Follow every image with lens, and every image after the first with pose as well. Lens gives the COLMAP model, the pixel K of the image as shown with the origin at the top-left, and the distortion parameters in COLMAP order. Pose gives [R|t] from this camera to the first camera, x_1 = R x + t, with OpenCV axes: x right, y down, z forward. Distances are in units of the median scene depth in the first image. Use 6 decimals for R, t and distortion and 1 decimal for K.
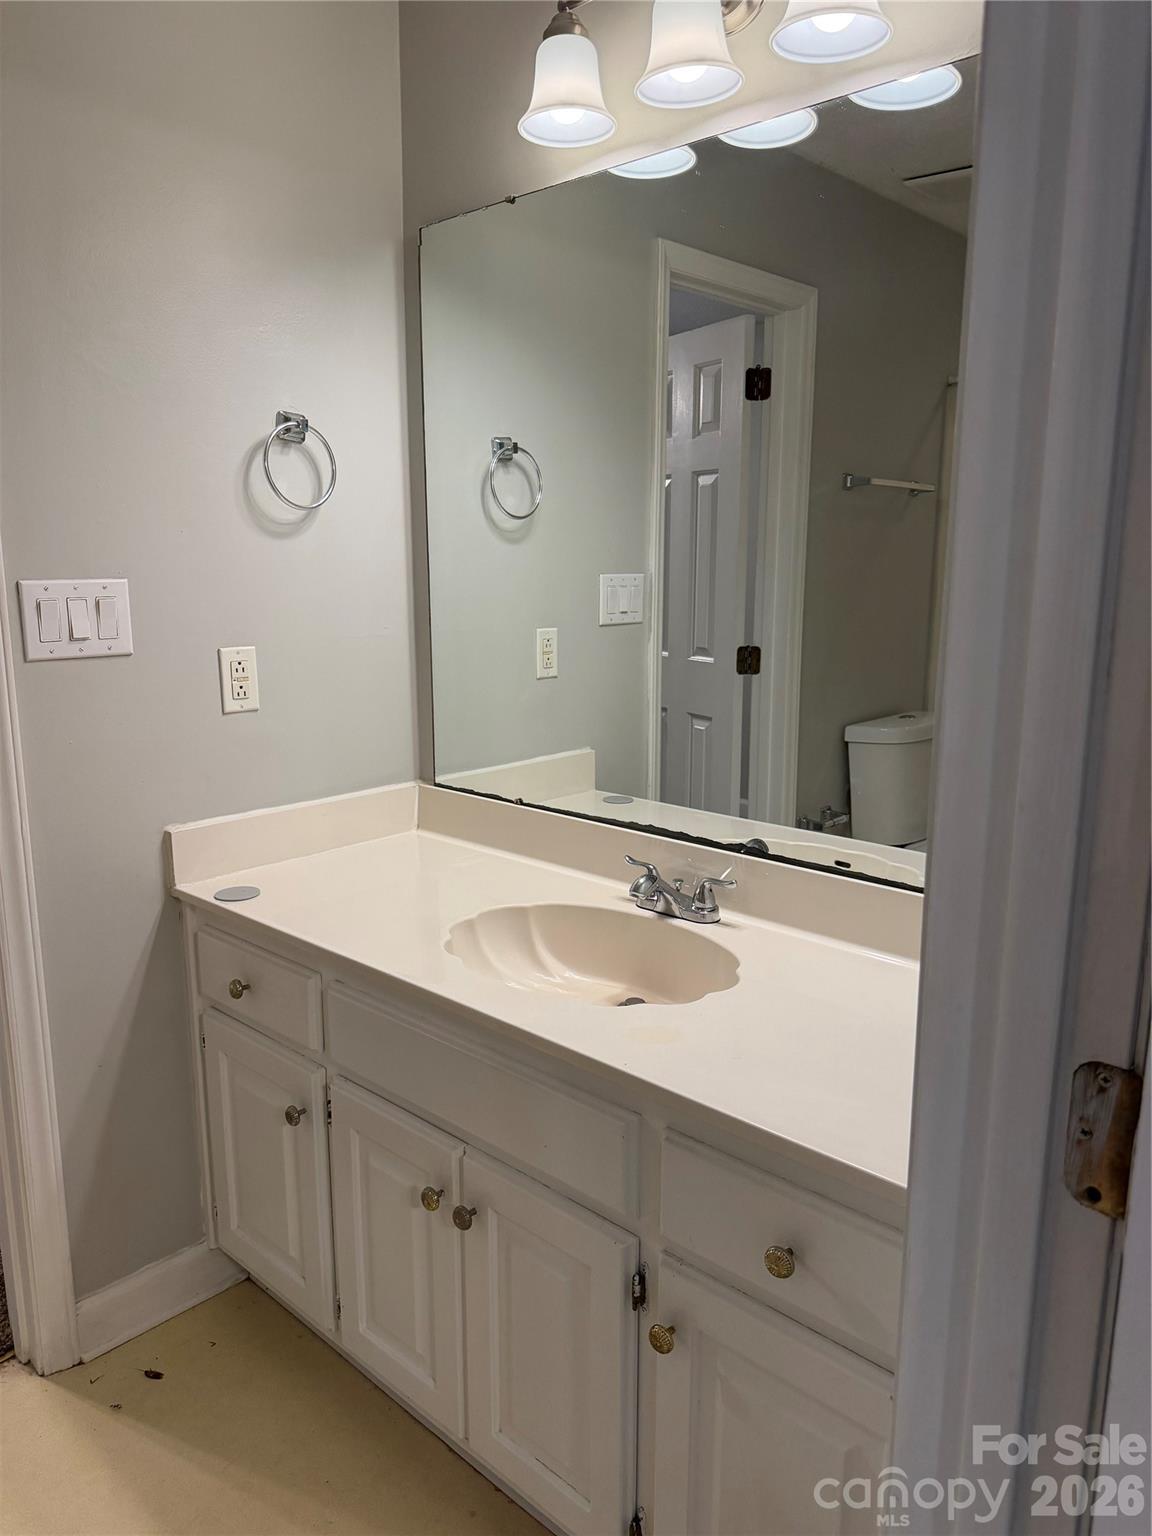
lens RADIAL K [[1079.3, 0, 576.0], [0, 1079.3, 768.0], [0, 0, 1]] dist [0.010349, -0.007228]
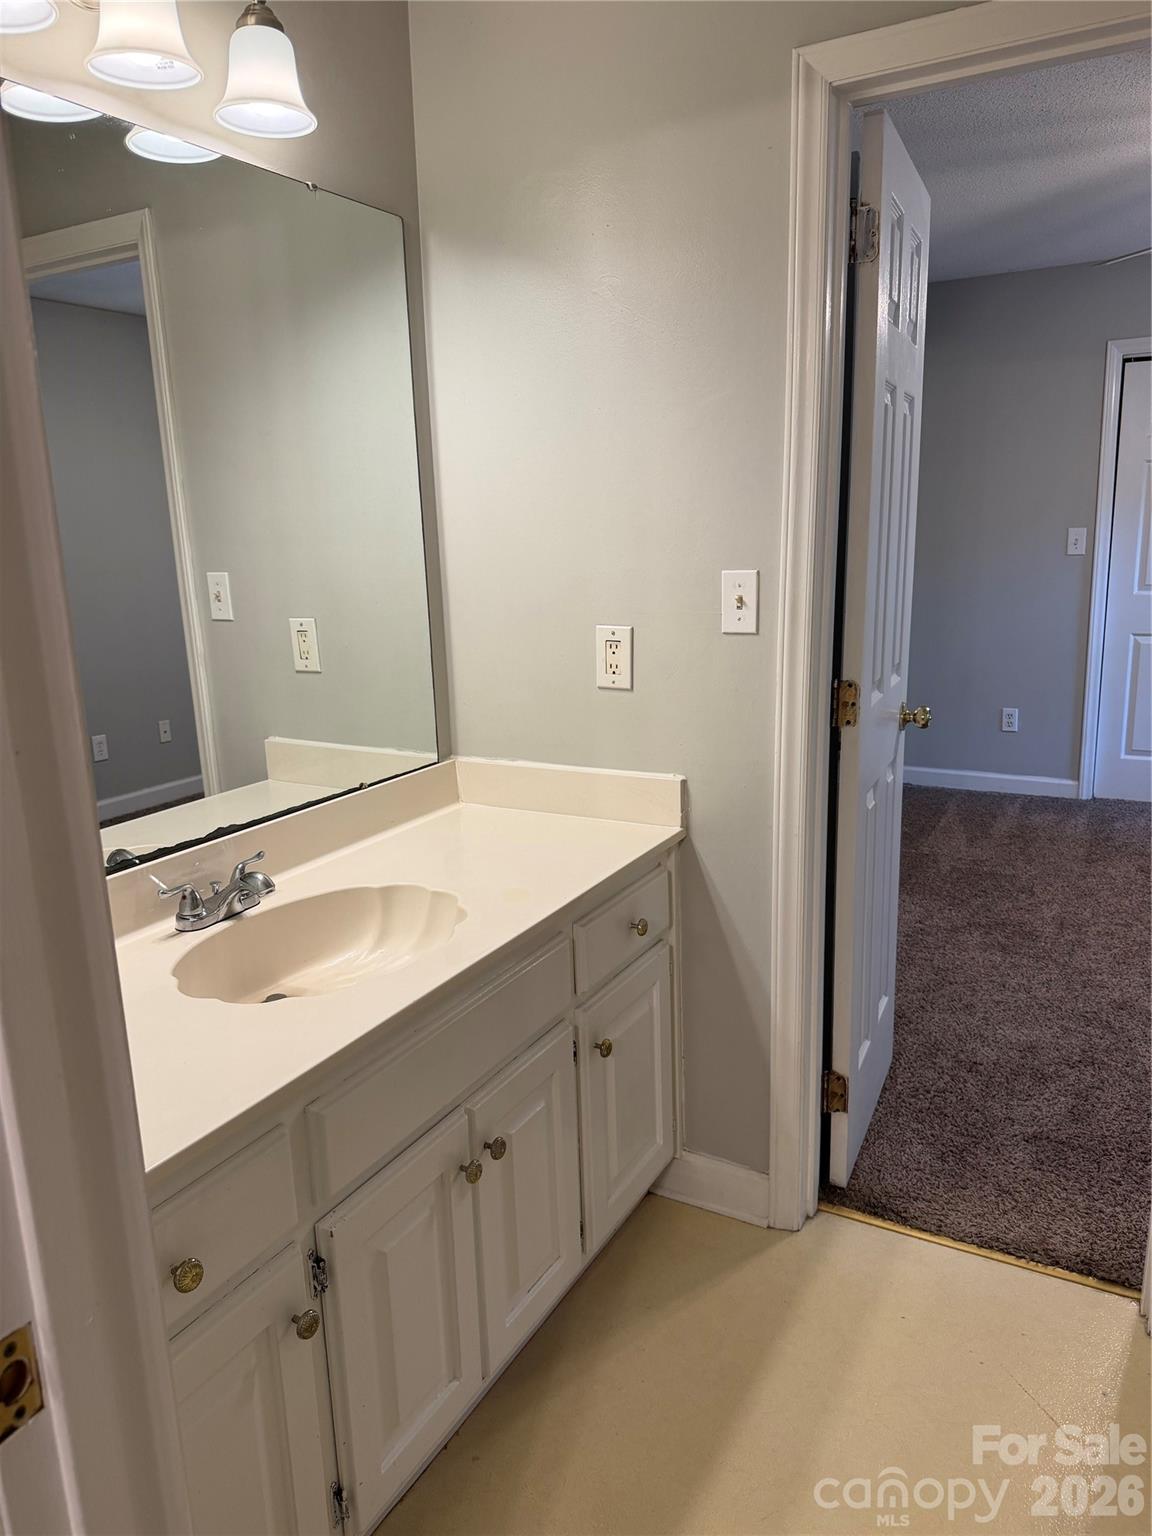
lens RADIAL K [[1079.3, 0, 576.0], [0, 1079.3, 768.0], [0, 0, 1]] dist [0.010349, -0.007228]
pose [[-0.215169, -0.215566, 0.952488, -0.914082], [0.218203, 0.940063, 0.262047, -0.184752], [-0.951887, 0.264220, -0.155236, 0.837062]]
